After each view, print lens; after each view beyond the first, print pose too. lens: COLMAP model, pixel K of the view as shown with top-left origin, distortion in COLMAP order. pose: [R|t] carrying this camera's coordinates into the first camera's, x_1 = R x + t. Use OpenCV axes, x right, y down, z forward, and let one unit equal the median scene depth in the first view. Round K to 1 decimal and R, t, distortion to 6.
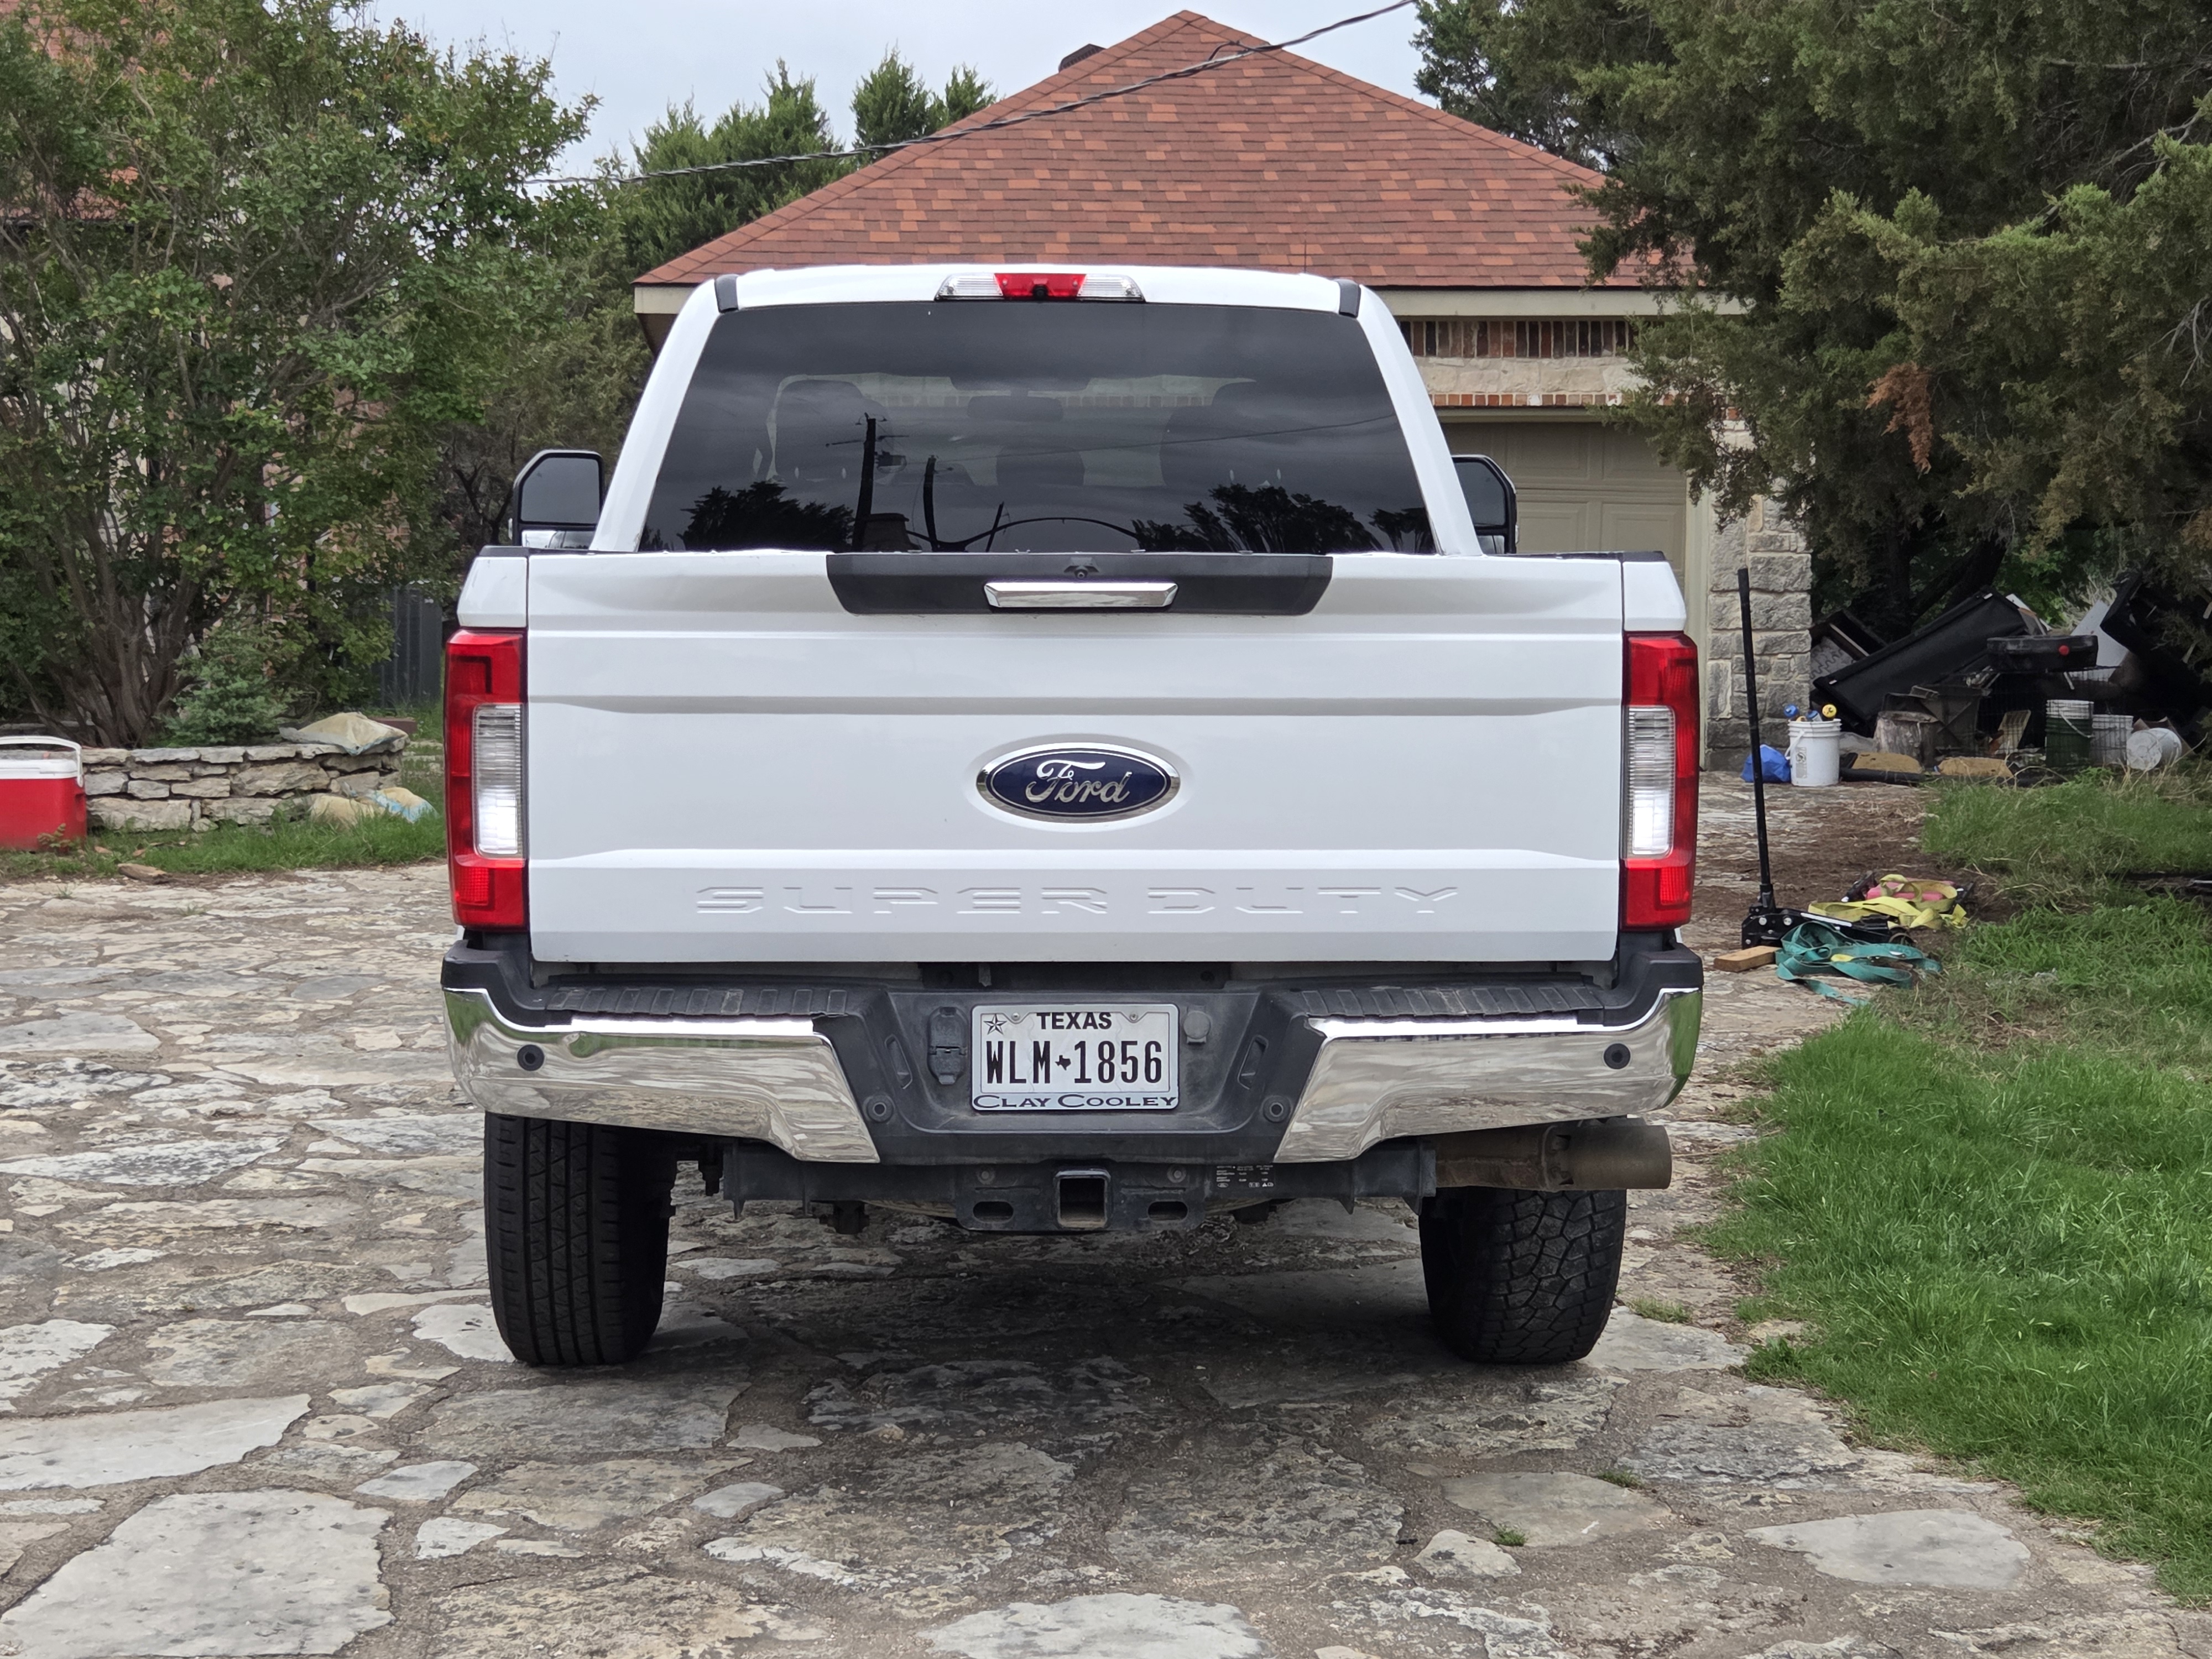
lens RADIAL K [[3652.3, 0, 1101.9], [0, 3652.3, 825.6], [0, 0, 1]] dist [-0.028763, 0.000000]
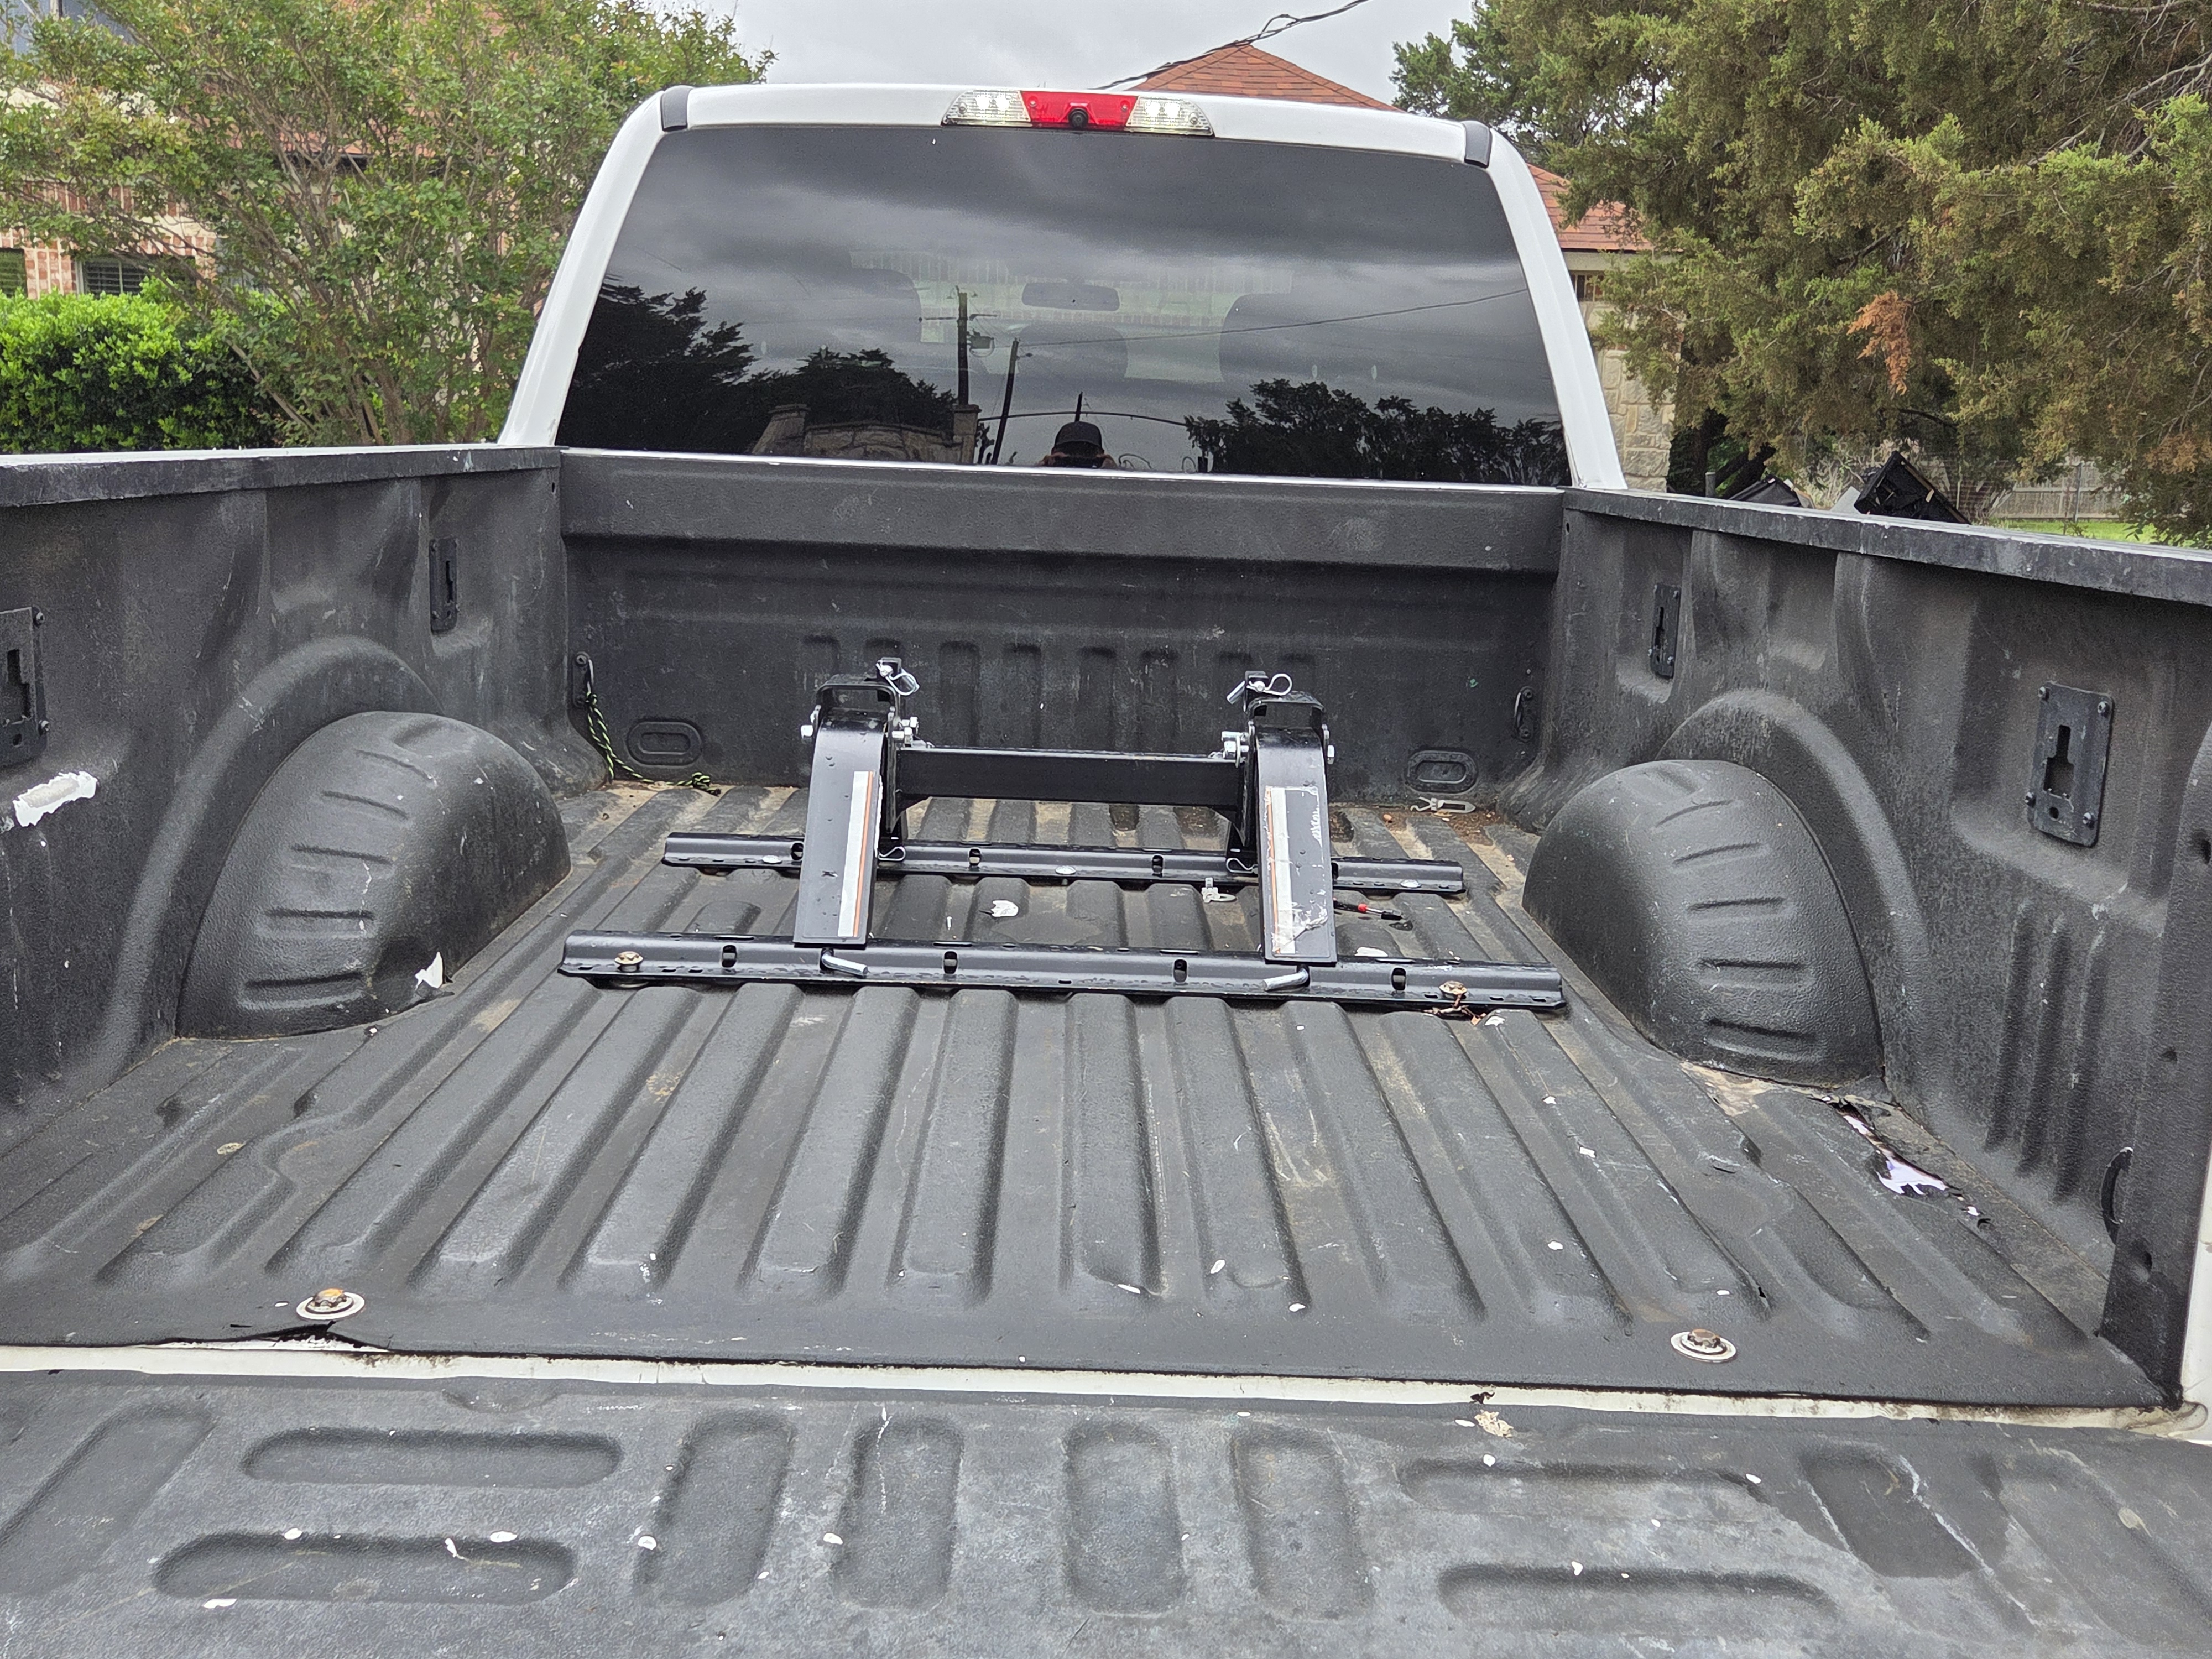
lens RADIAL K [[2043.1, 0, 1121.0], [0, 2043.1, 842.0], [0, 0, 1]] dist [0.011793, 0.000000]
pose [[0.999169, 0.038014, -0.014702, 0.002731], [-0.035830, 0.991158, 0.127758, -0.032625], [0.019428, -0.127125, 0.991696, 0.358368]]
